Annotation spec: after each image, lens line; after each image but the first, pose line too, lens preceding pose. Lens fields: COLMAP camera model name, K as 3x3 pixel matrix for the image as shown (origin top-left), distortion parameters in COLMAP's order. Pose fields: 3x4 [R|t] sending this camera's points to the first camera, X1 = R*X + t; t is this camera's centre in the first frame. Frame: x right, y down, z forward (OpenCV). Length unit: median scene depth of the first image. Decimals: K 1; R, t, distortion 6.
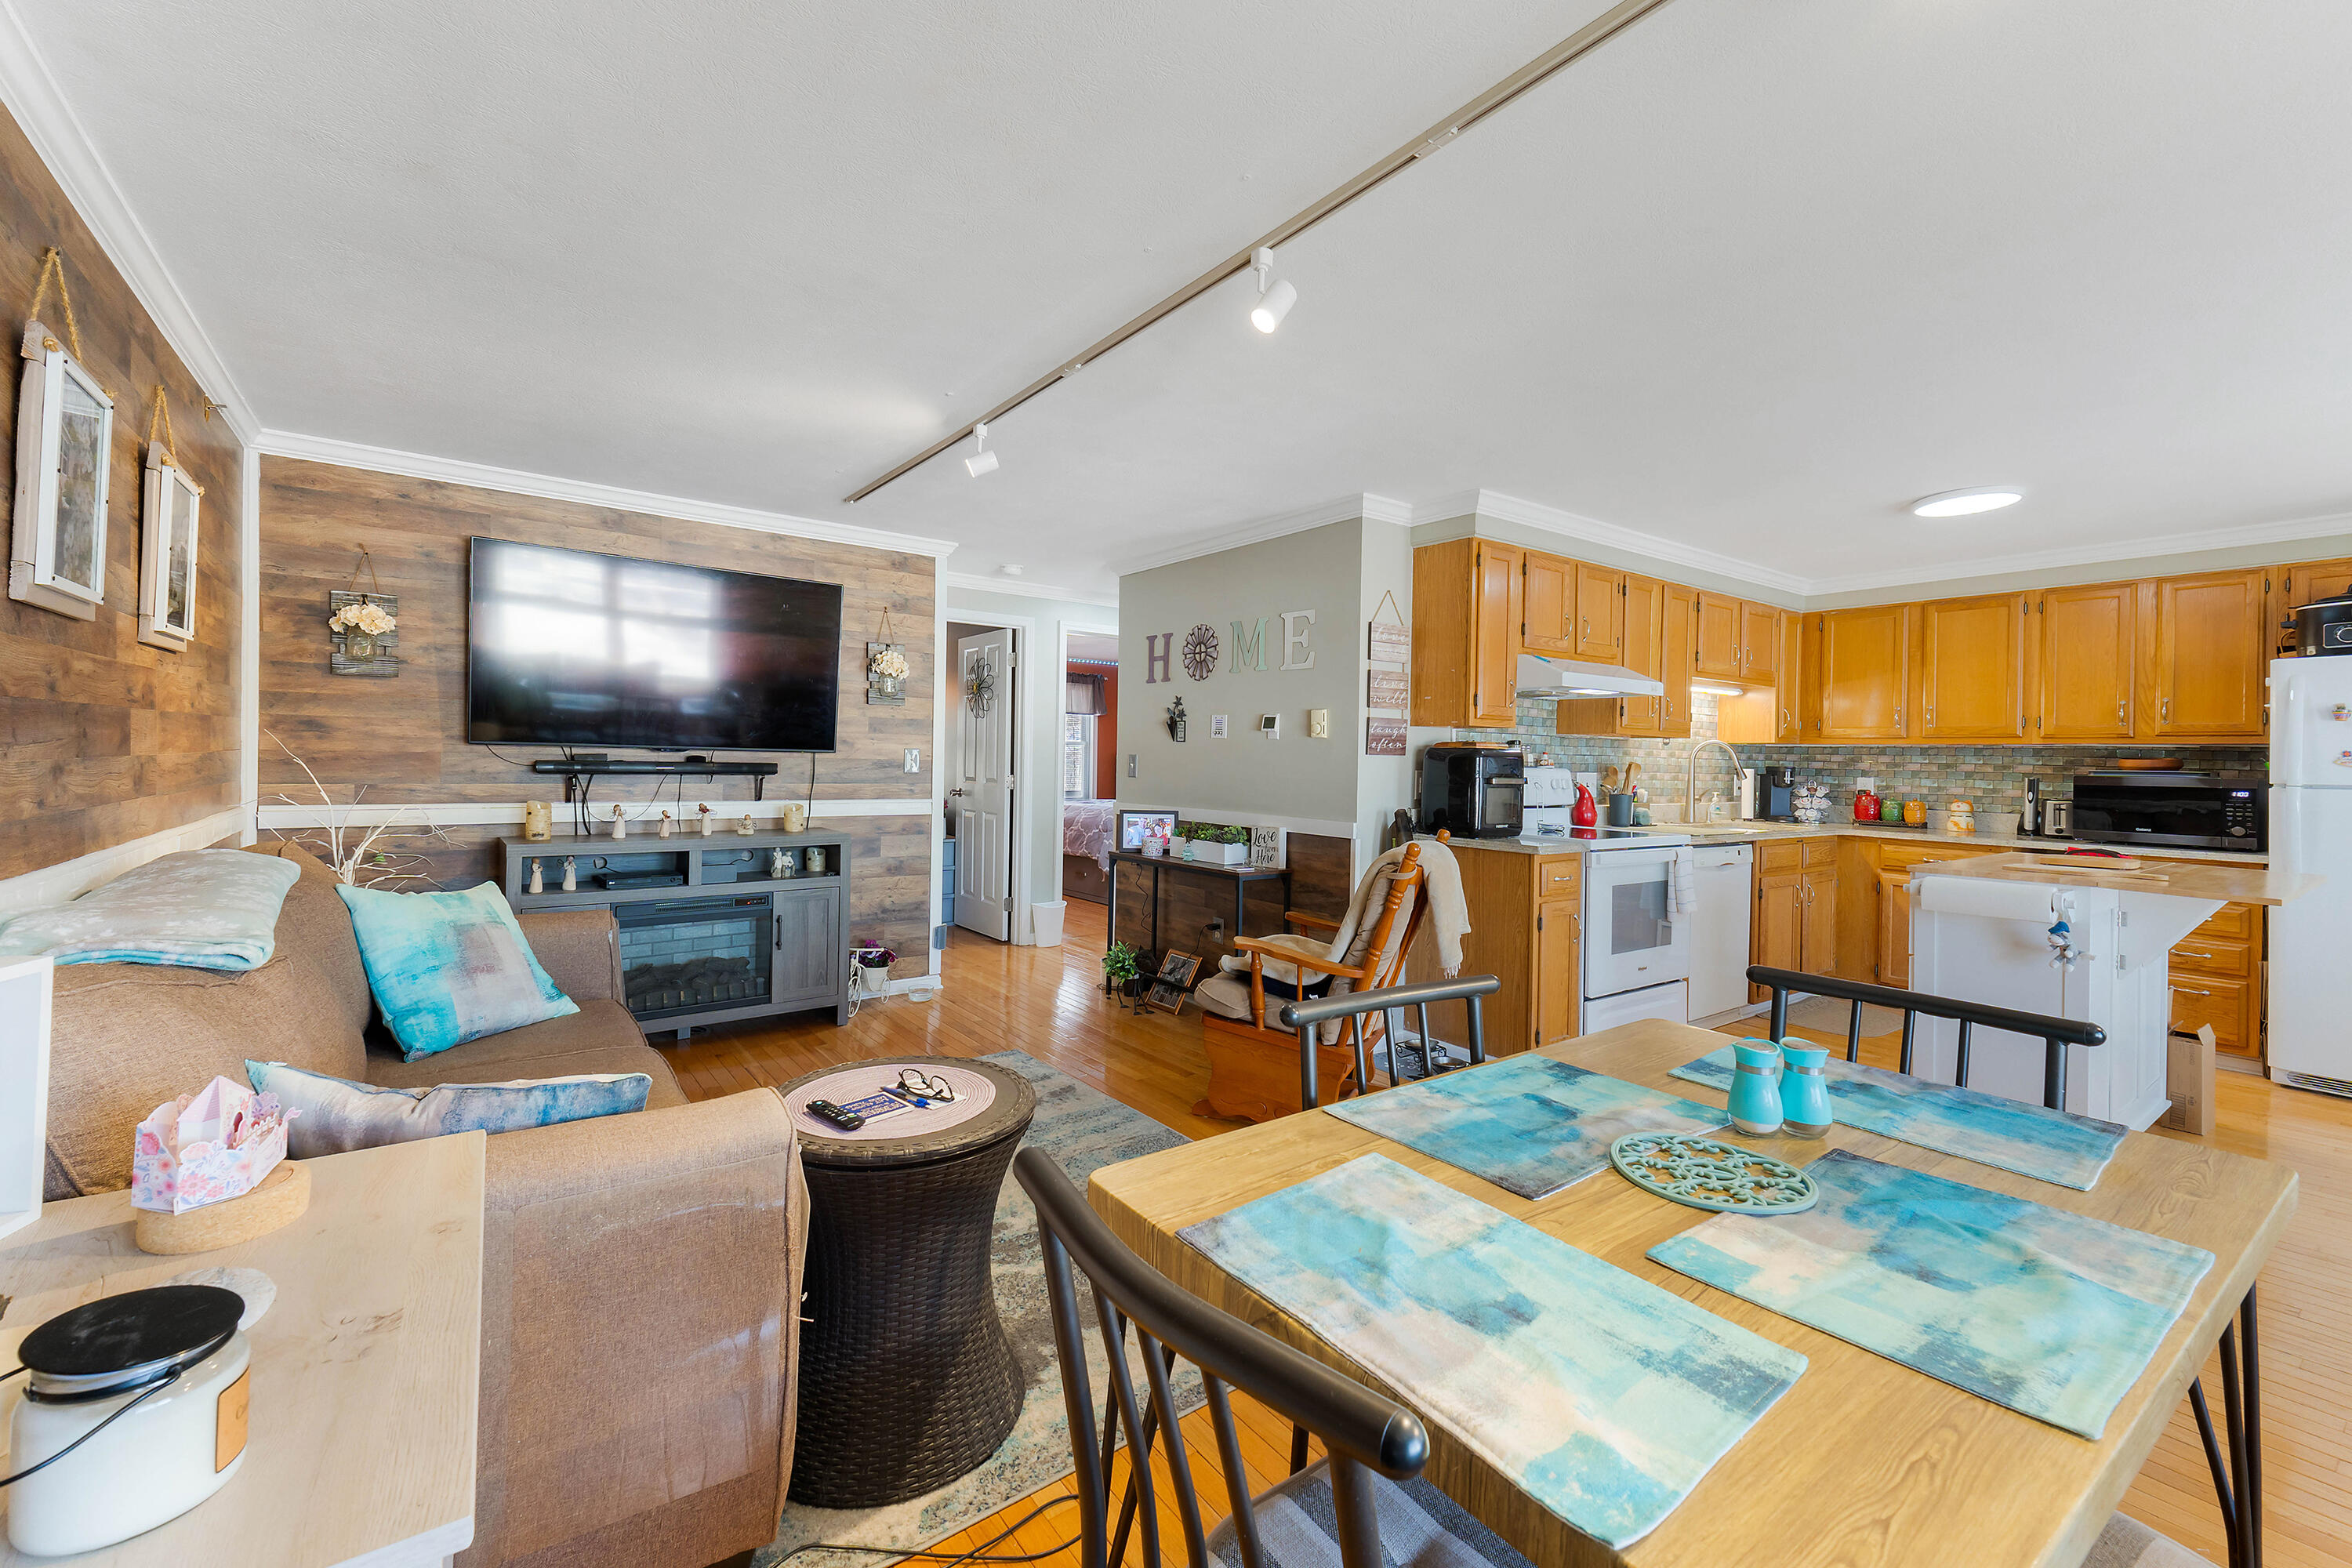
lens RADIAL K [[973.2, 0, 1164.9], [0, 973.2, 774.4], [0, 0, 1]] dist [0.008250, 0.000815]
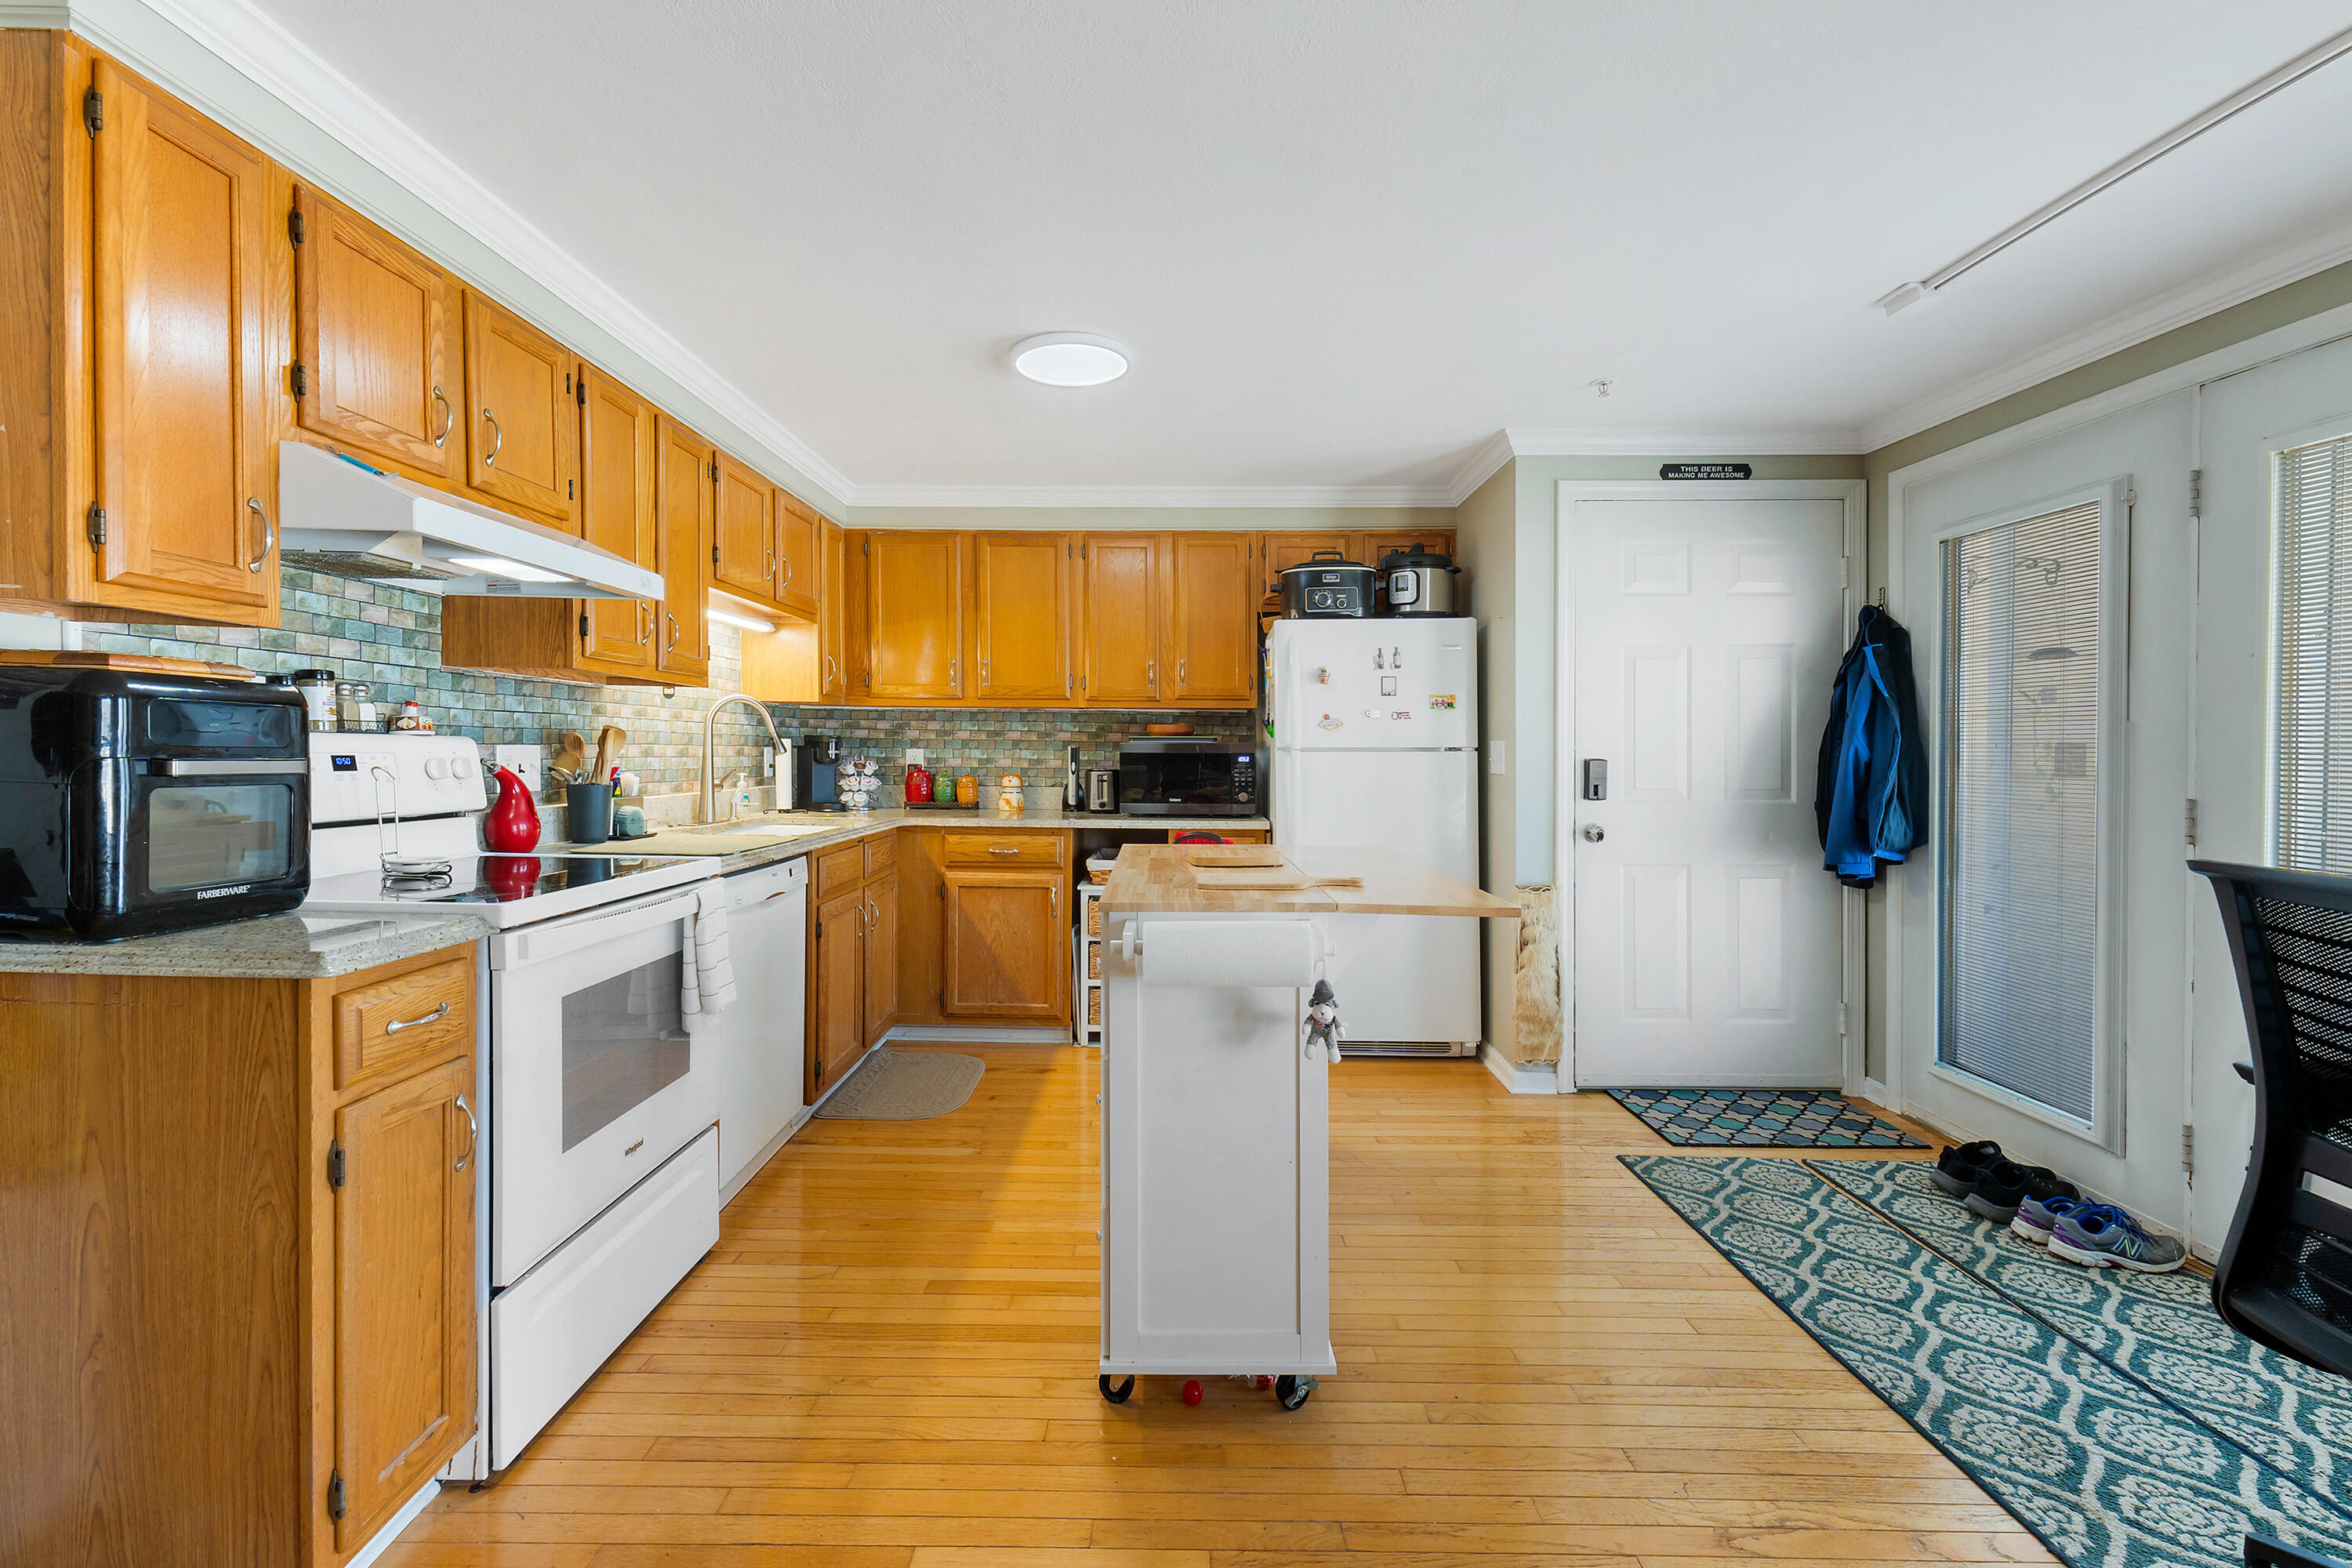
lens RADIAL K [[1049.2, 0, 1169.2], [0, 1049.2, 761.2], [0, 0, 1]] dist [0.031967, 0.001061]
pose [[0.603876, -0.023722, 0.796725, 0.187951], [0.017037, 0.999713, 0.016853, 0.002820], [-0.796896, 0.003397, 0.604107, 0.375870]]
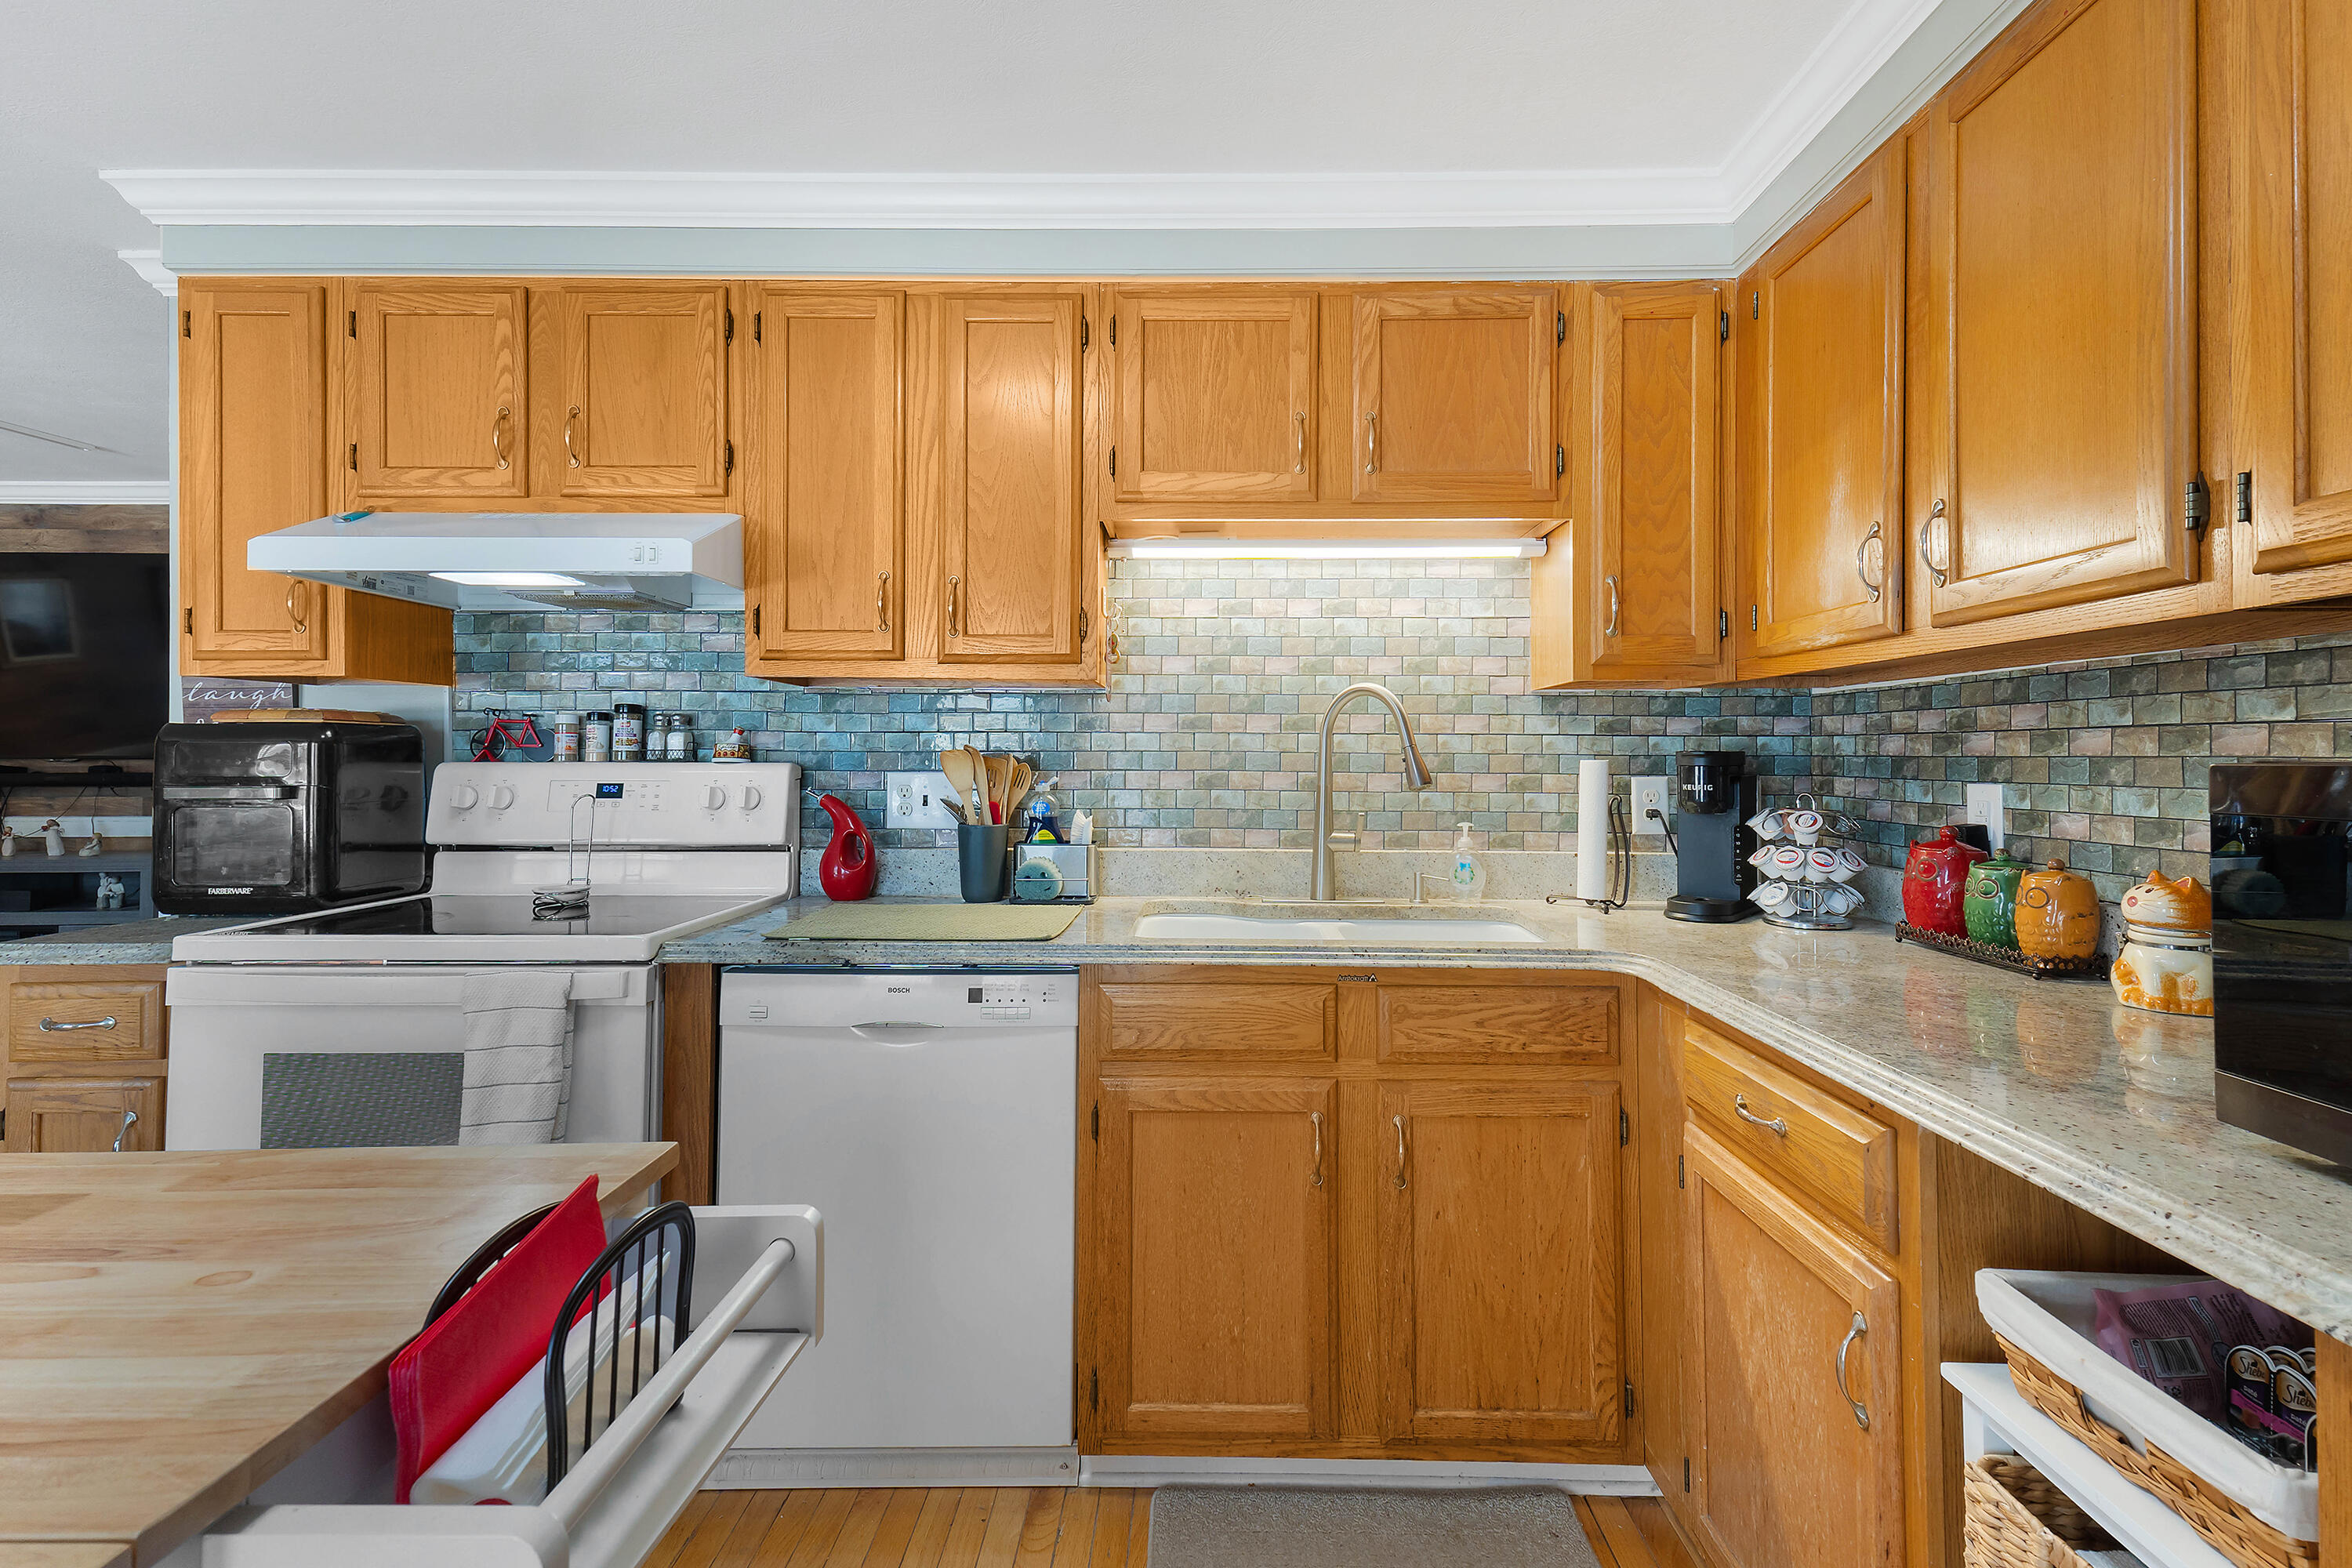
lens RADIAL K [[1178.3, 0, 1177.9], [0, 1178.3, 773.8], [0, 0, 1]] dist [0.007643, 0.000522]
pose [[0.791985, -0.010771, -0.610445, 0.882538], [0.002924, 0.999900, -0.013849, 0.005445], [0.610533, 0.009183, 0.791938, 0.678894]]
